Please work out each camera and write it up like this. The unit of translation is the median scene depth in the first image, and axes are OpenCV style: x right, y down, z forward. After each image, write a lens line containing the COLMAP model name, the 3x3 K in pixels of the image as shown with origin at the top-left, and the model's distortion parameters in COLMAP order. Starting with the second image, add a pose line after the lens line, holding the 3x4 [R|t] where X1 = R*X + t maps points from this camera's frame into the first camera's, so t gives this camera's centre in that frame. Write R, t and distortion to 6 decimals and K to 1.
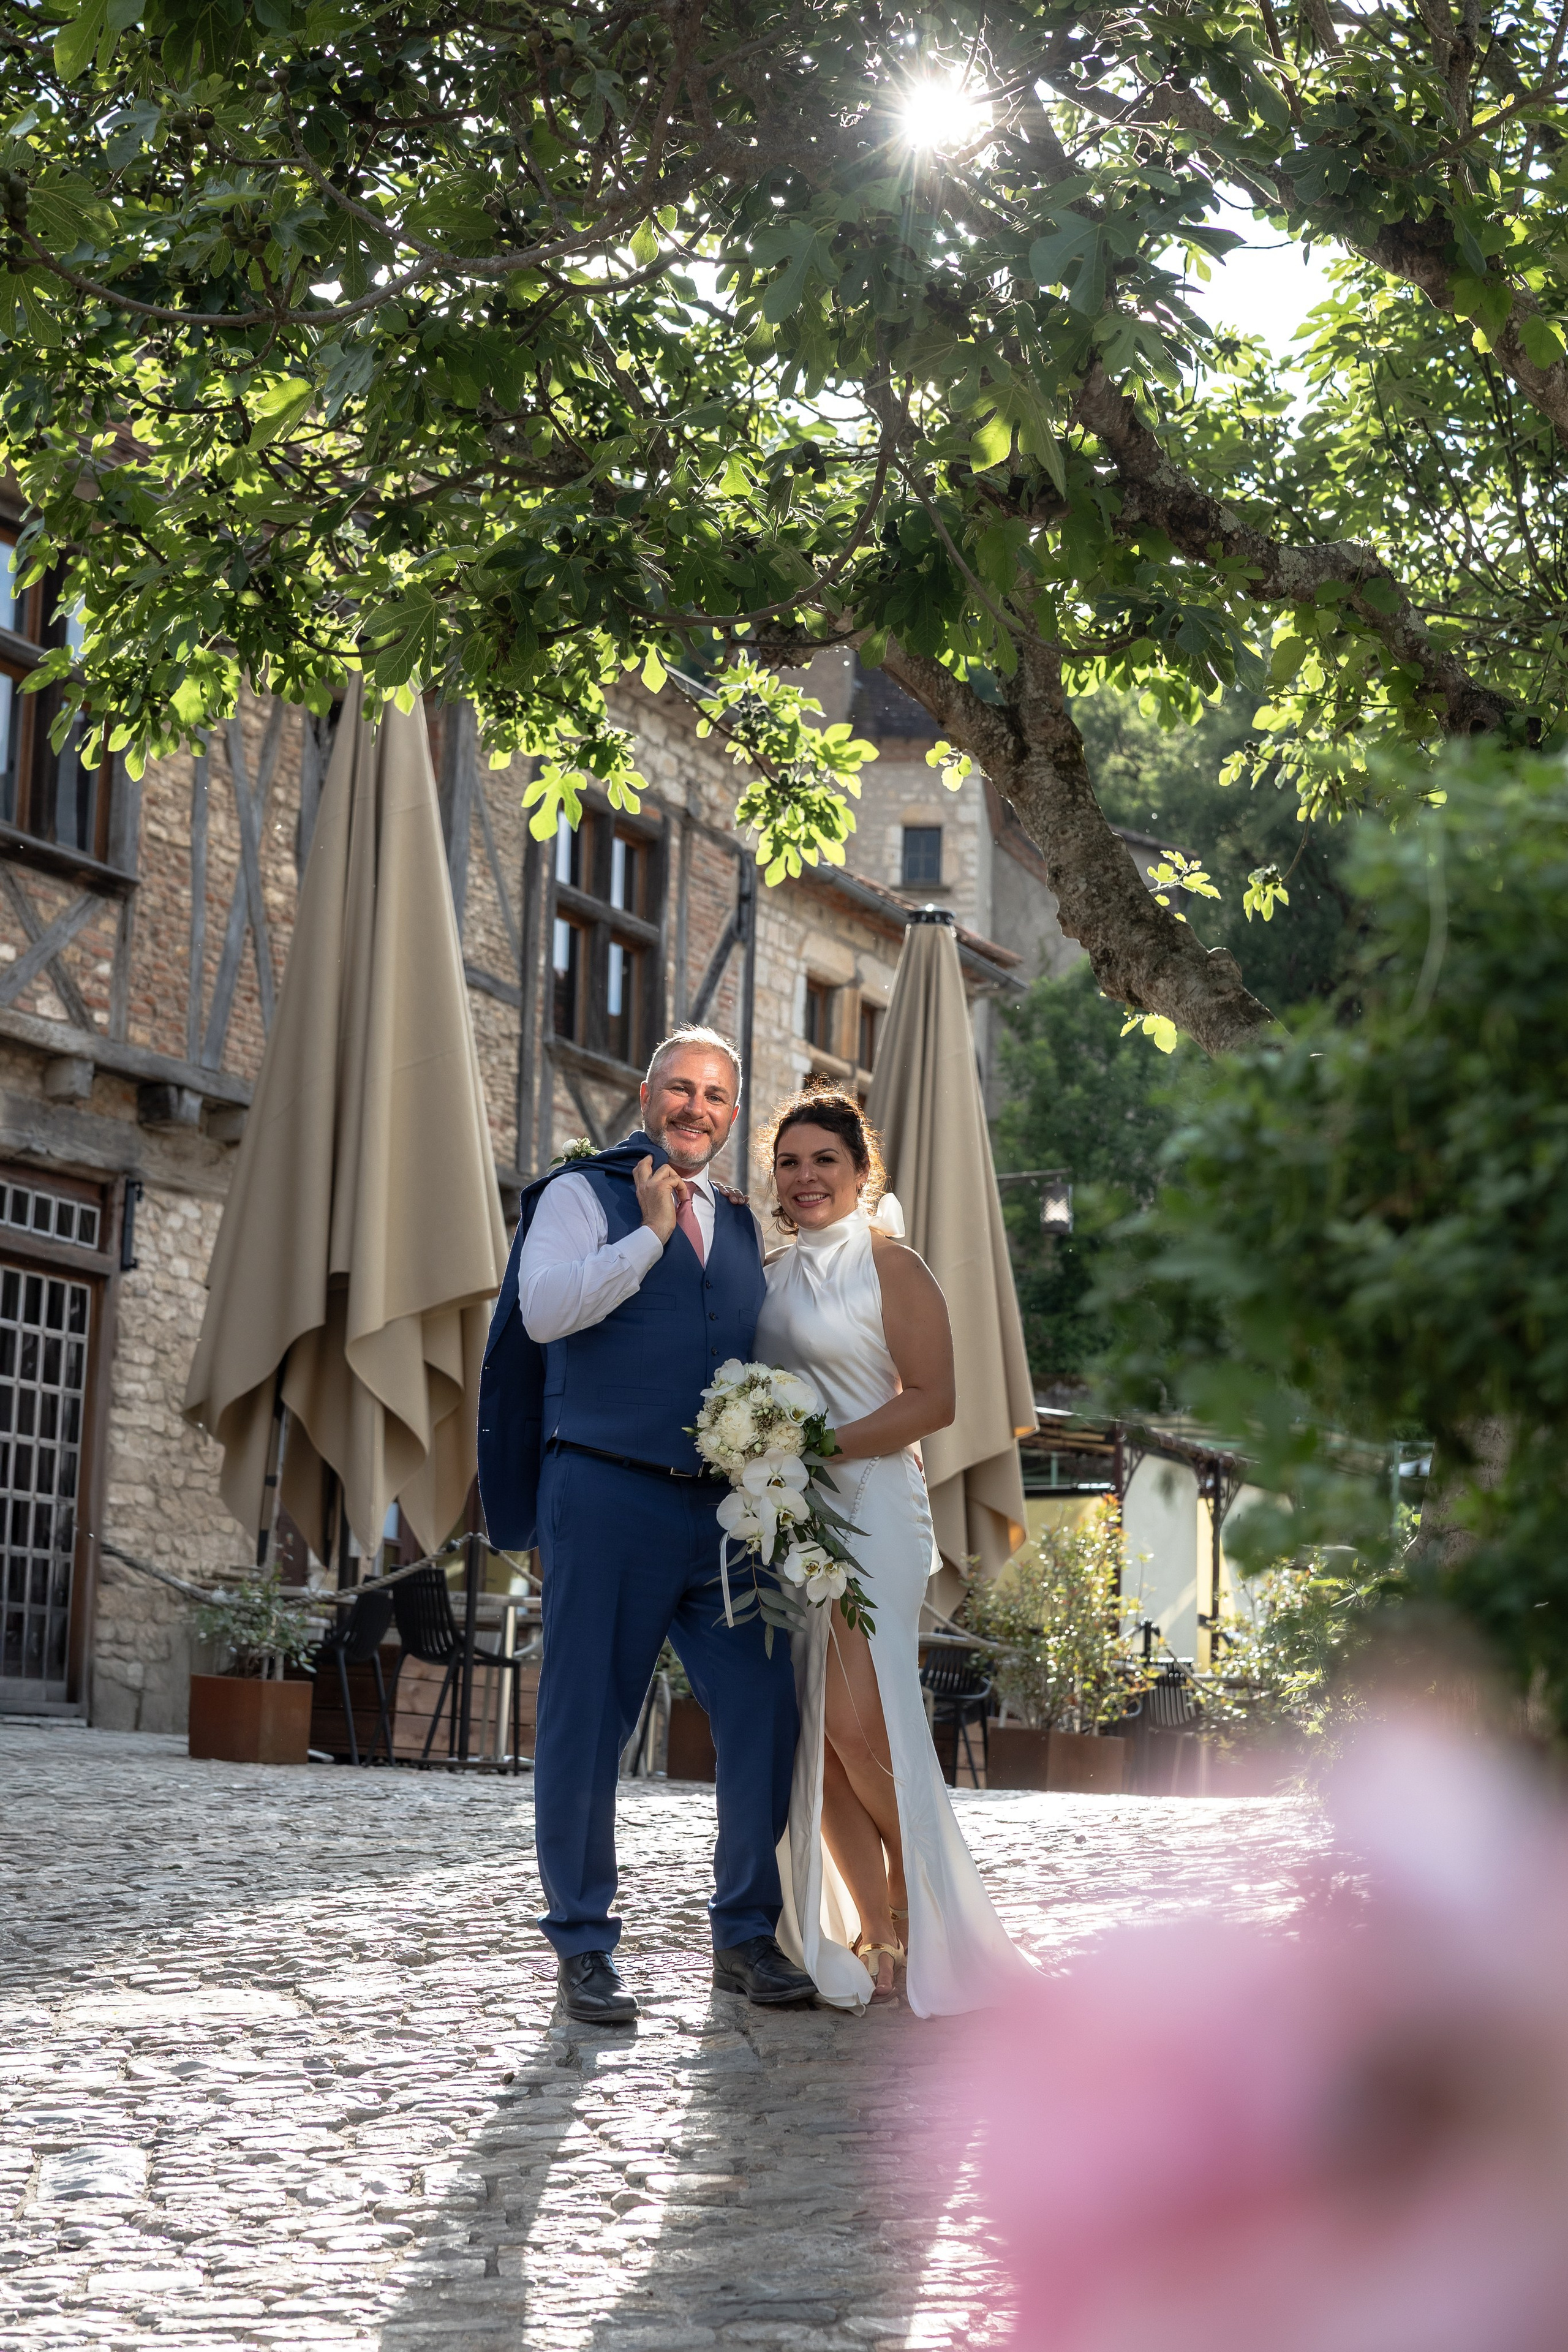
lens RADIAL K [[4586.3, 0, 784.0], [0, 4586.3, 1176.0], [0, 0, 1]] dist [0.040214, 0.045789]
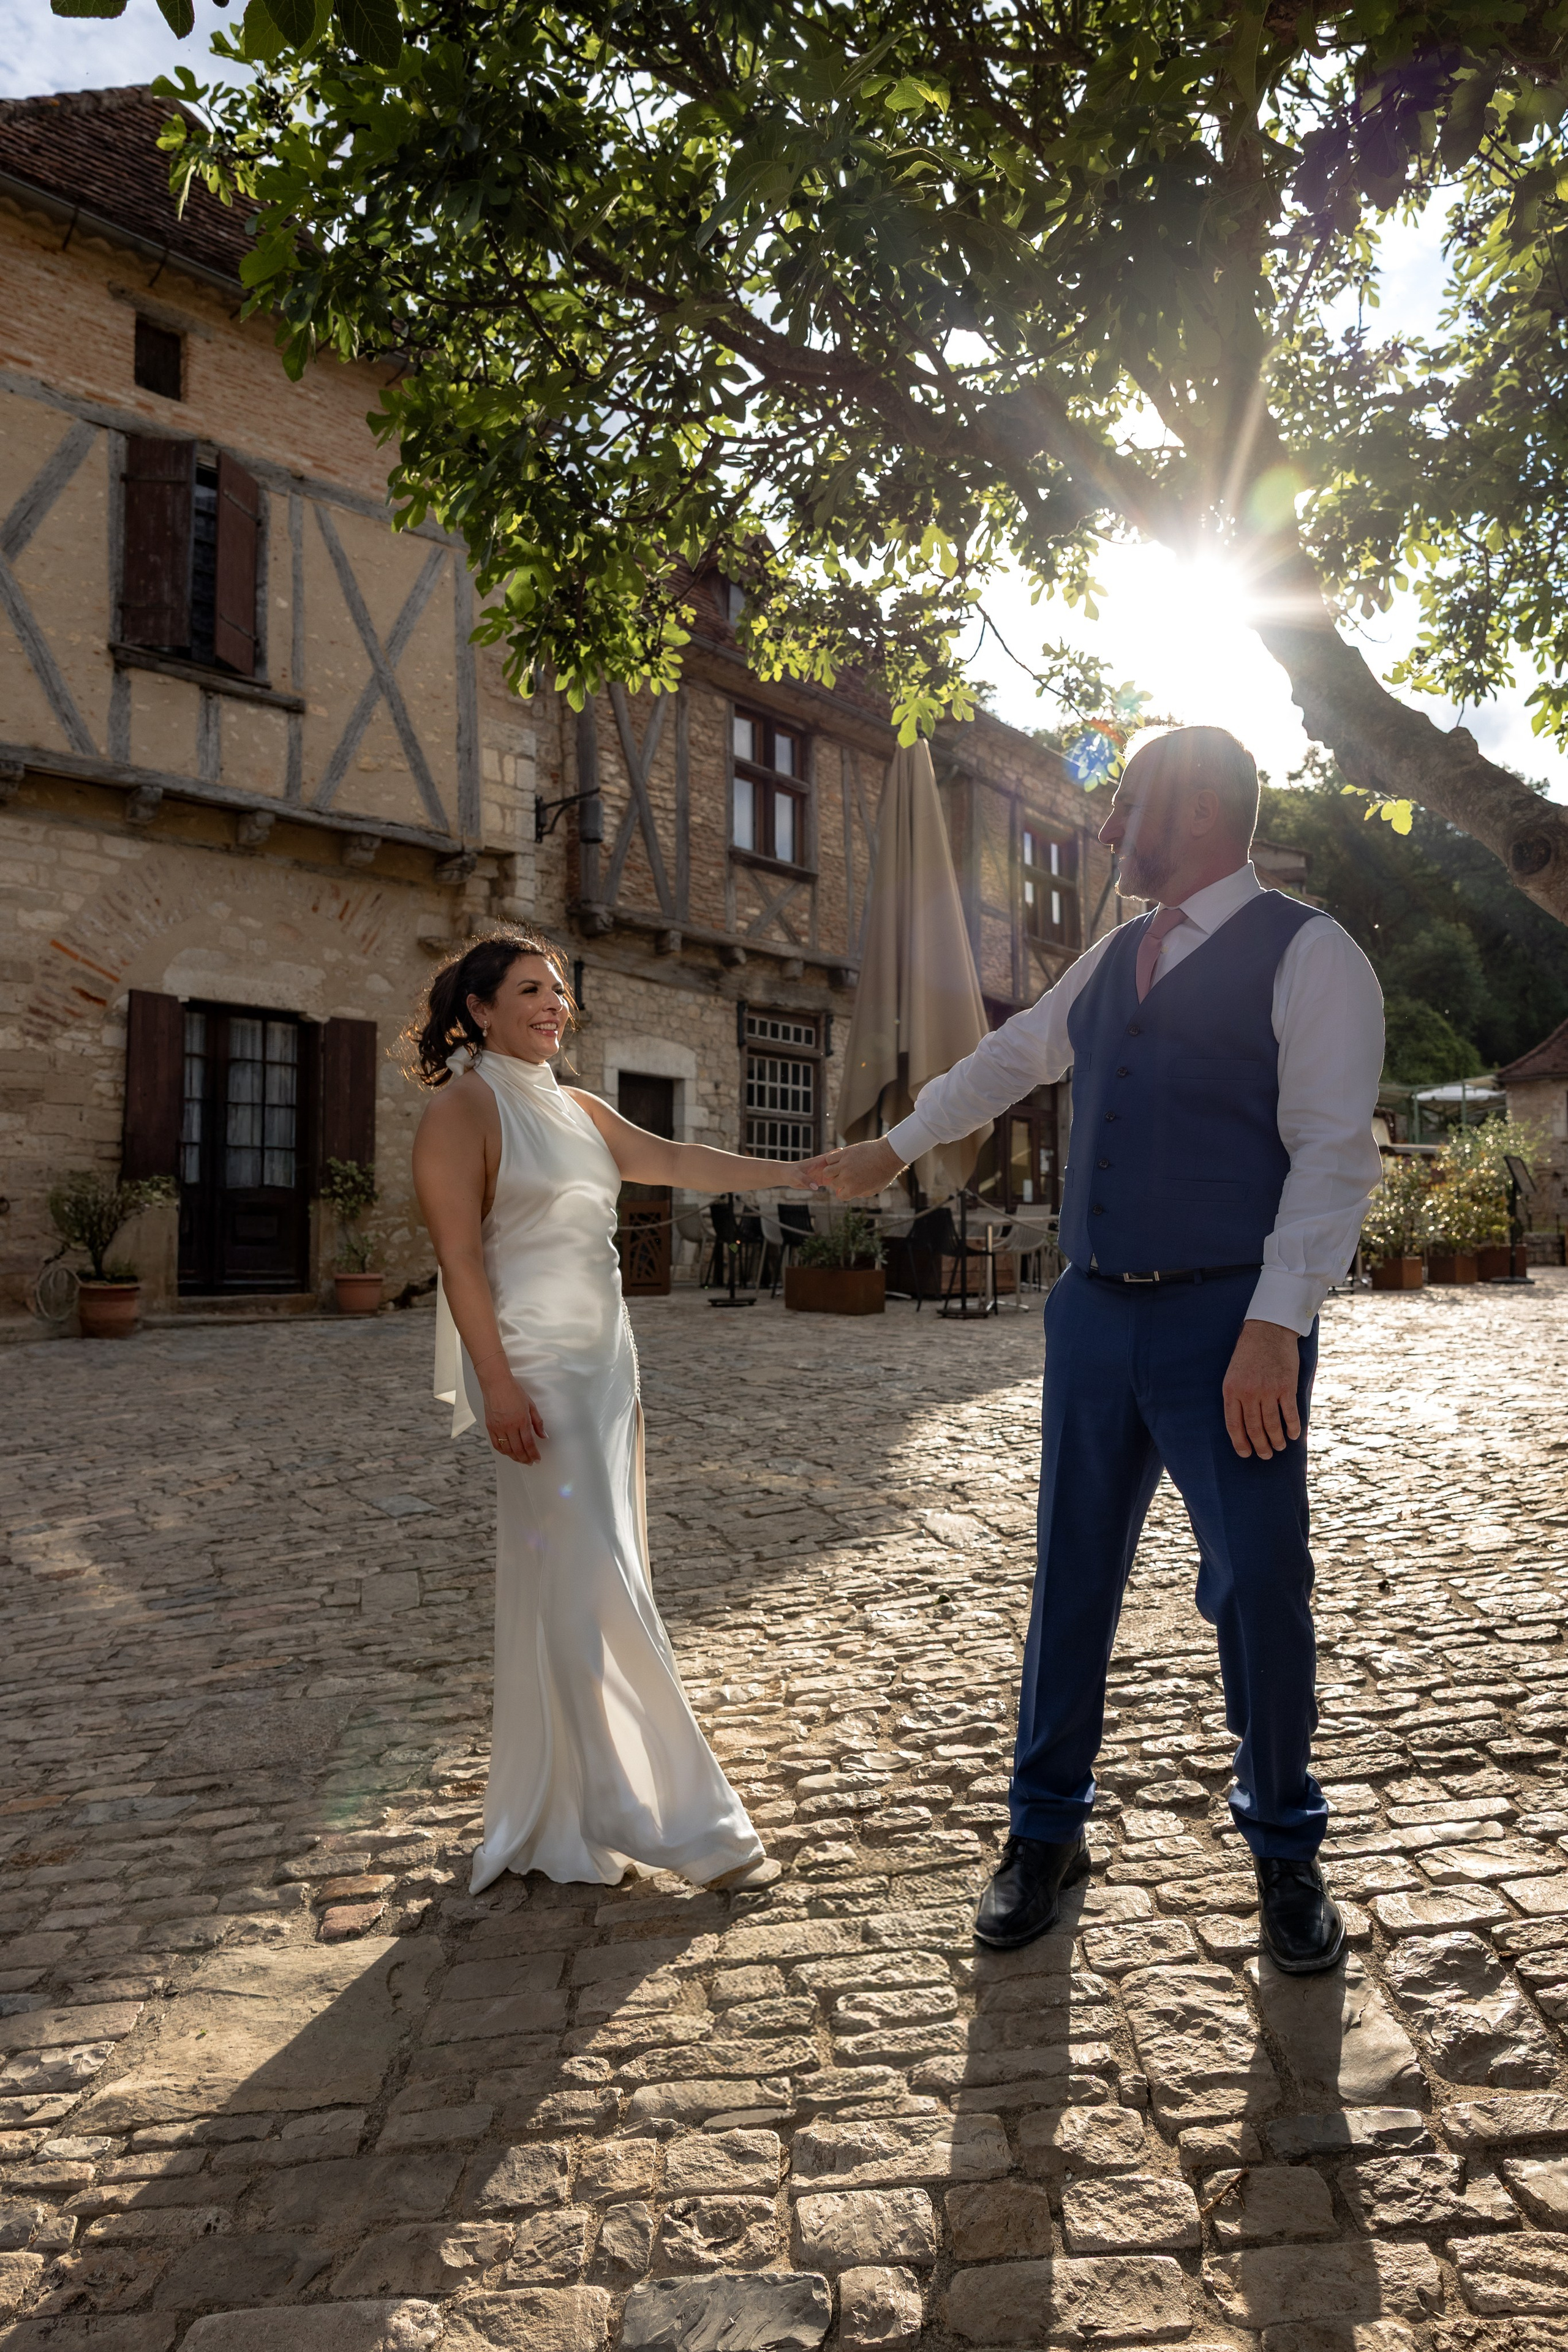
lens RADIAL K [[1583.6, 0, 784.0], [0, 1583.6, 1176.0], [0, 0, 1]] dist [-0.000725, -0.001996]
pose [[0.970958, -0.051450, -0.233654, 0.017126], [0.075273, 0.992703, 0.094209, 0.008867], [0.227101, -0.109061, 0.967745, 0.494434]]
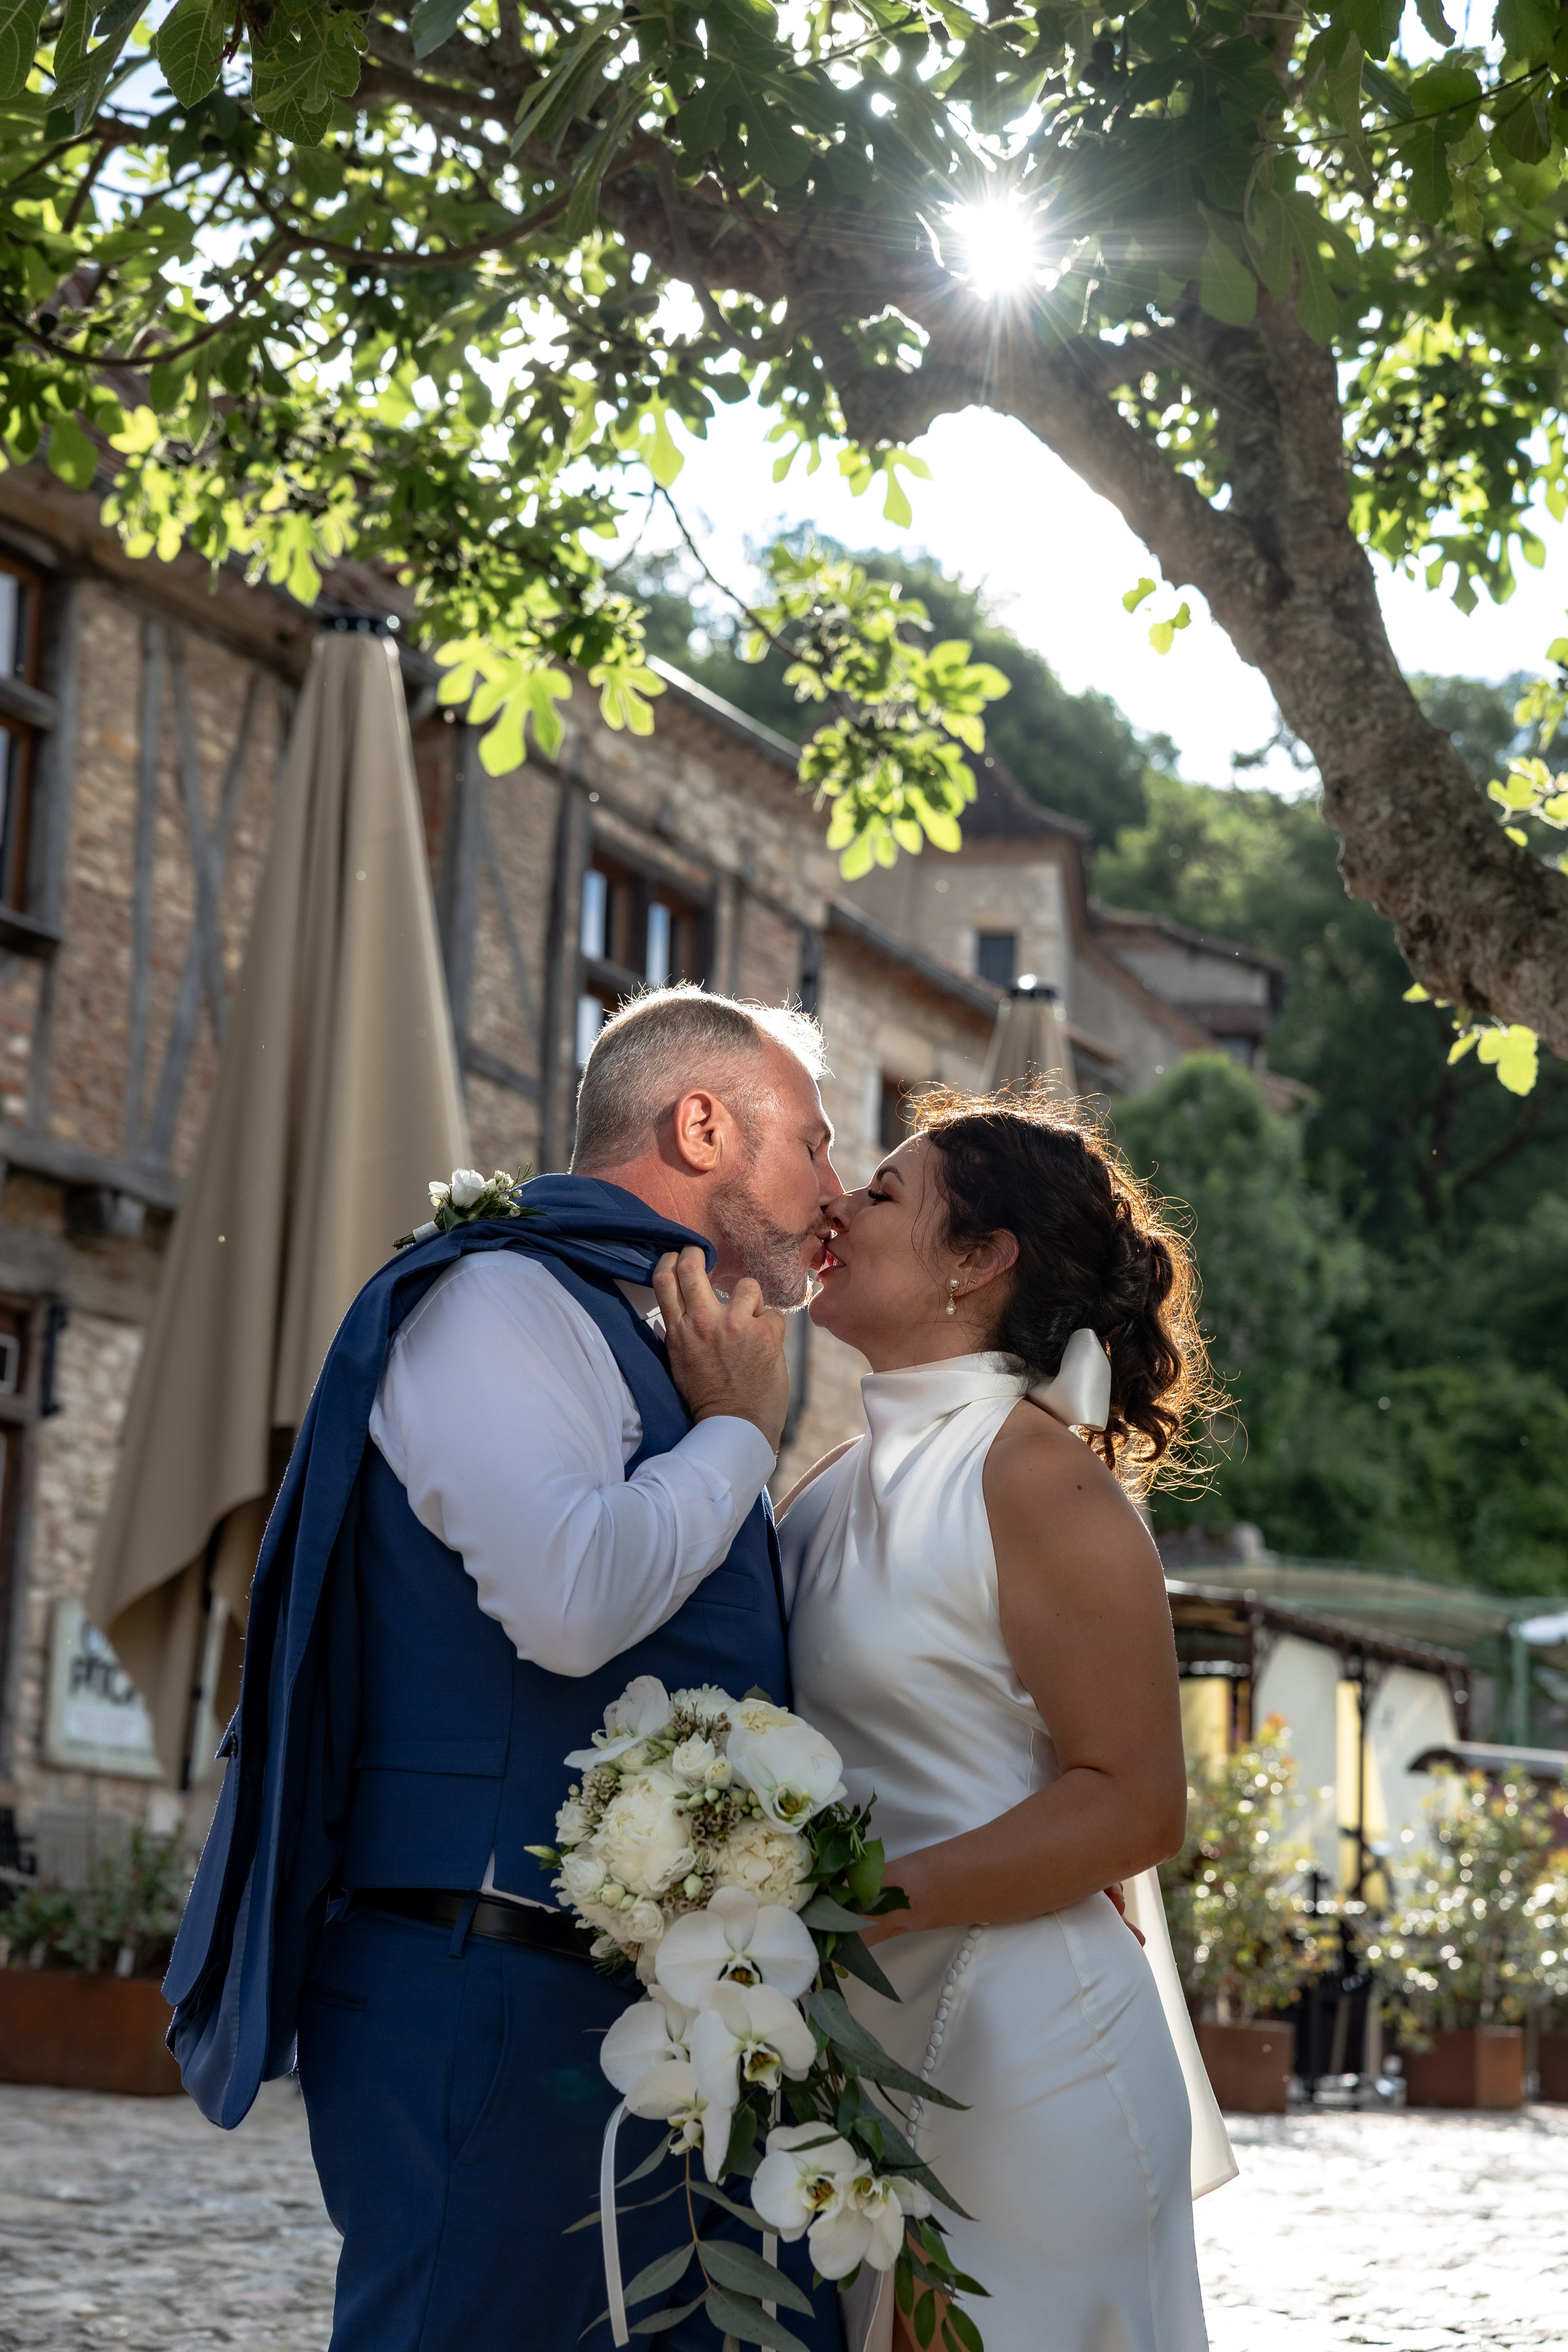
lens RADIAL K [[4586.3, 0, 784.0], [0, 4586.3, 1176.0], [0, 0, 1]] dist [0.040214, 0.045789]
pose [[0.999915, 0.002745, -0.012750, -0.004497], [-0.003108, 0.999588, -0.028530, 0.001291], [0.012666, 0.028568, 0.999512, 0.352135]]
